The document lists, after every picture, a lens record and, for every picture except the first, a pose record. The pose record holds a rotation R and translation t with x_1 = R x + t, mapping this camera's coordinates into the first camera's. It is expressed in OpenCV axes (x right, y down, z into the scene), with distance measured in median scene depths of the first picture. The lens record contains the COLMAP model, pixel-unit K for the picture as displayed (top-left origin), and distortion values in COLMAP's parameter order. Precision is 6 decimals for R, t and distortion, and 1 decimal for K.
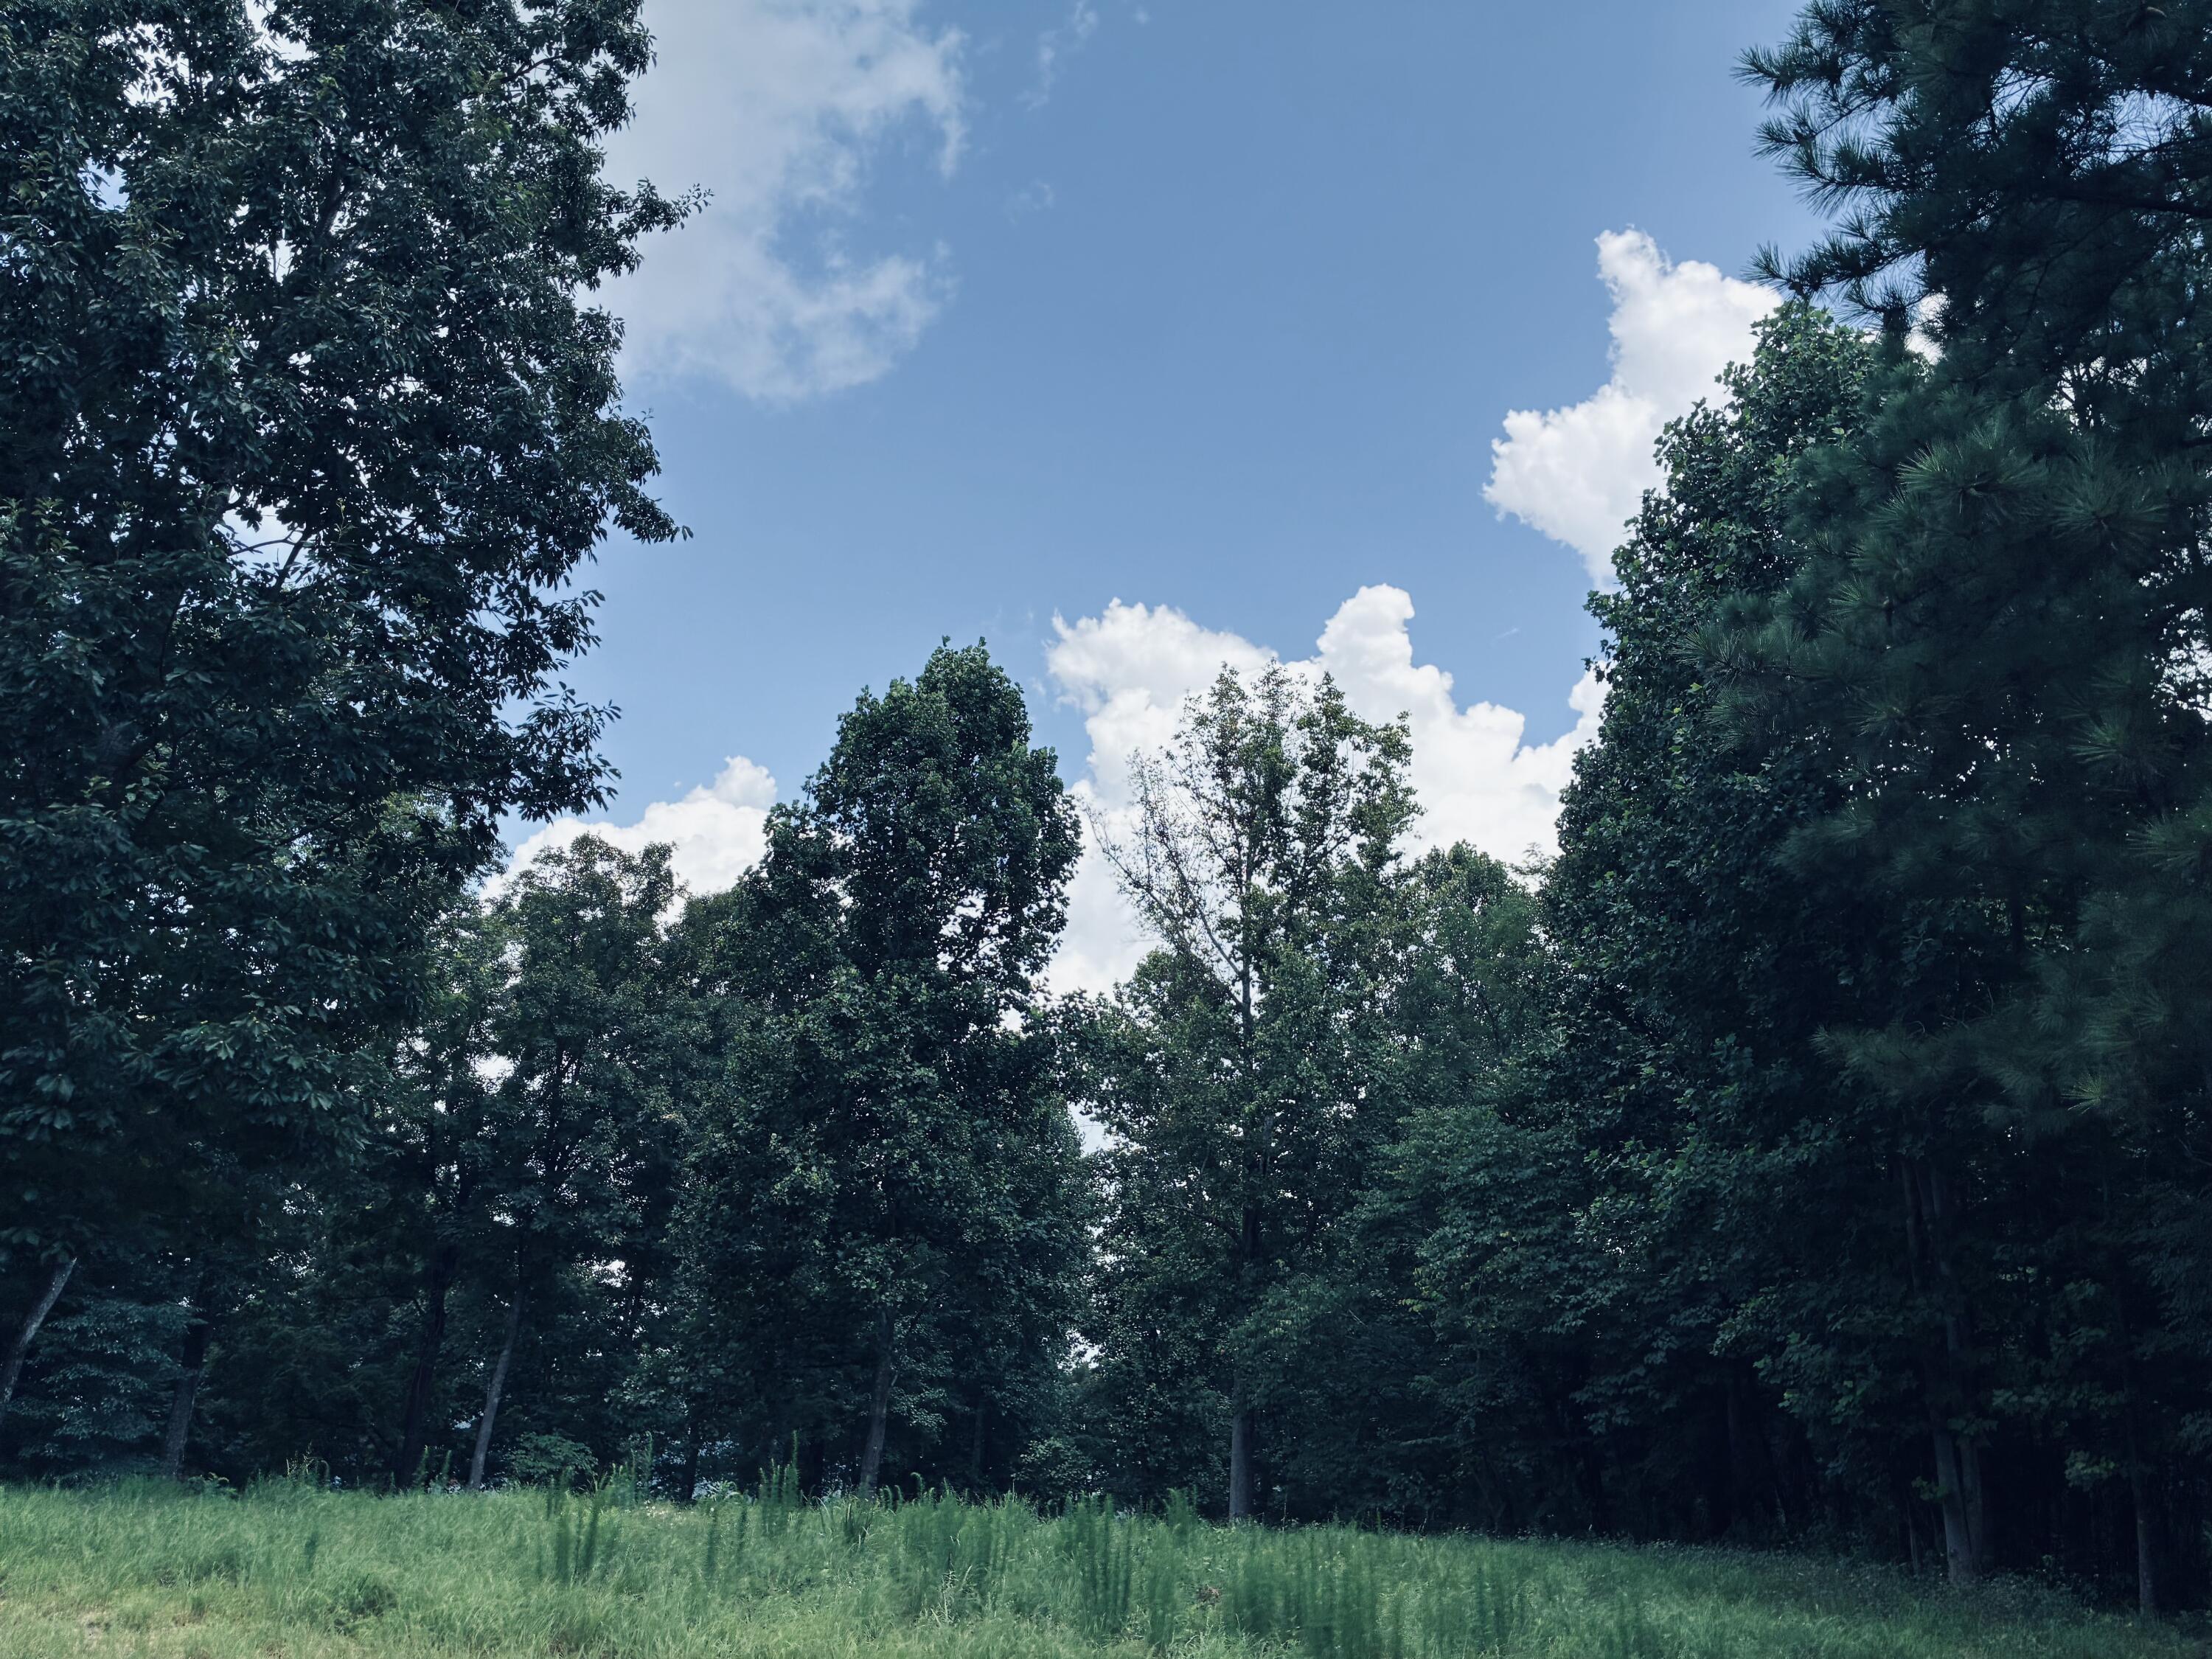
lens RADIAL K [[1693.8, 0, 1112.4], [0, 1693.8, 801.8], [0, 0, 1]] dist [0.057691, -0.074631]
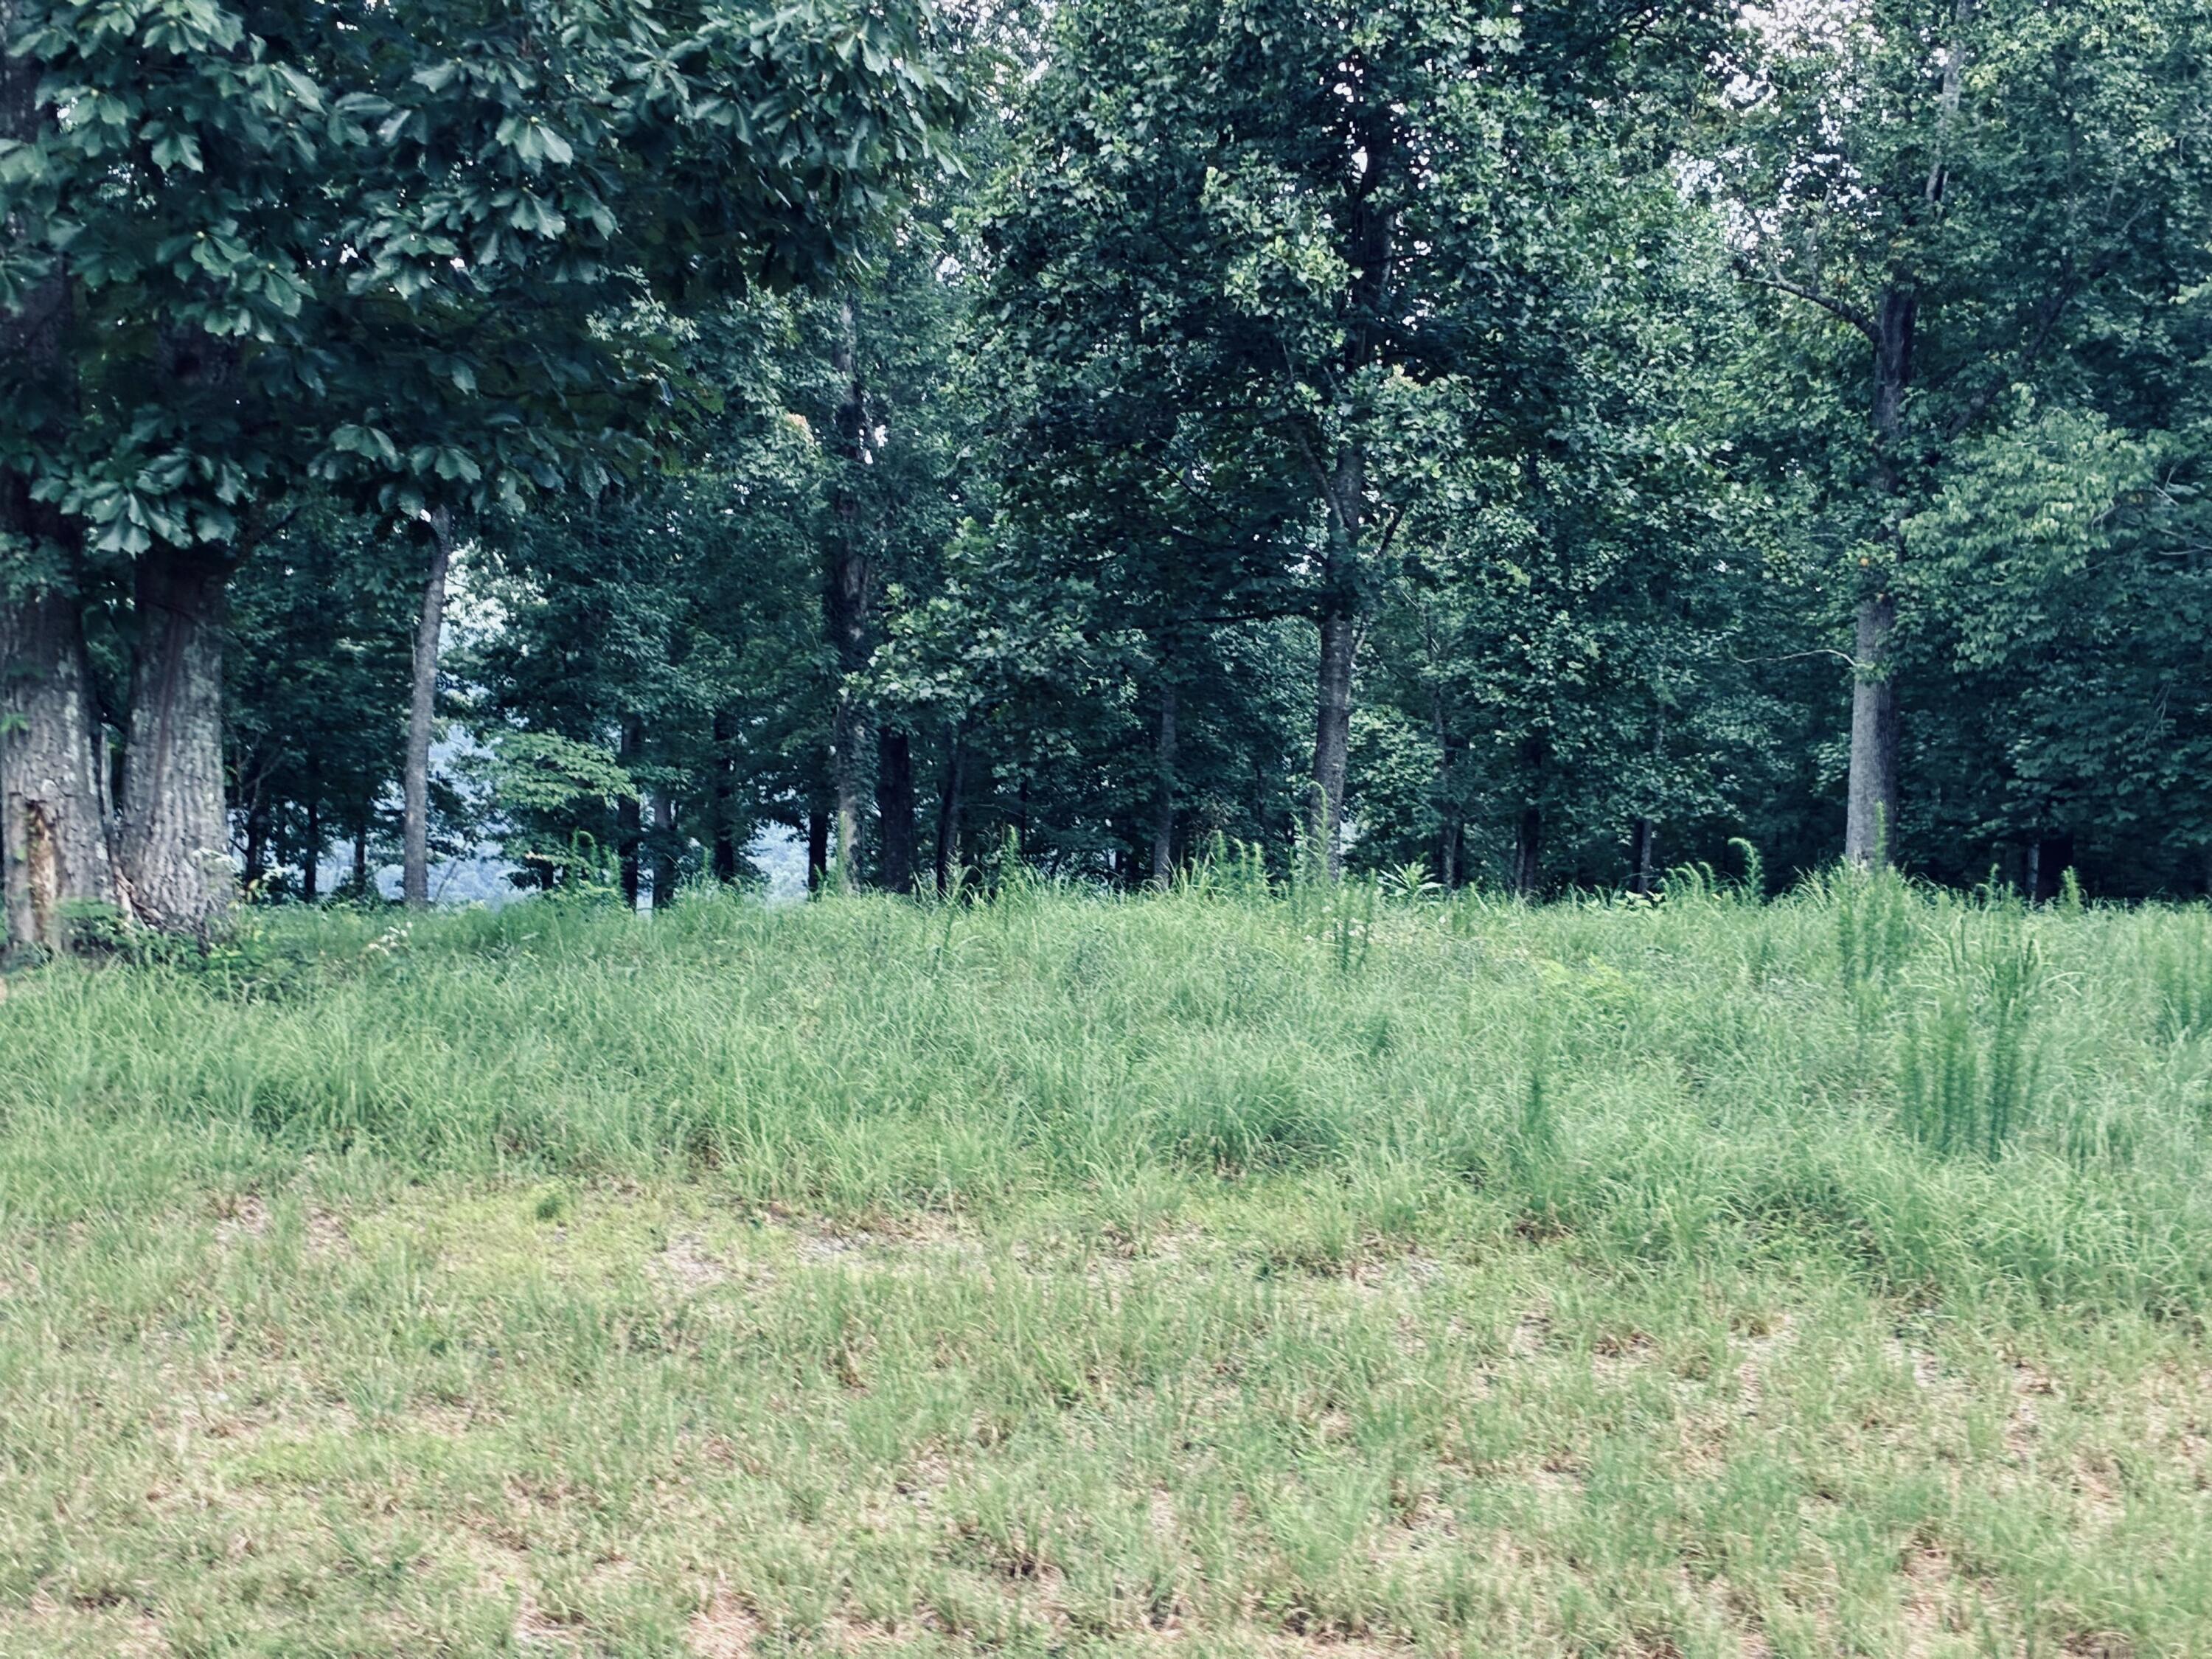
lens RADIAL K [[3377.7, 0, 1065.1], [0, 3377.7, 835.6], [0, 0, 1]] dist [0.077015, 0.000000]
pose [[0.999179, -0.016331, -0.037067, -0.188925], [0.029522, 0.920181, 0.390380, -0.004310], [0.027733, -0.391153, 0.919908, 0.048050]]
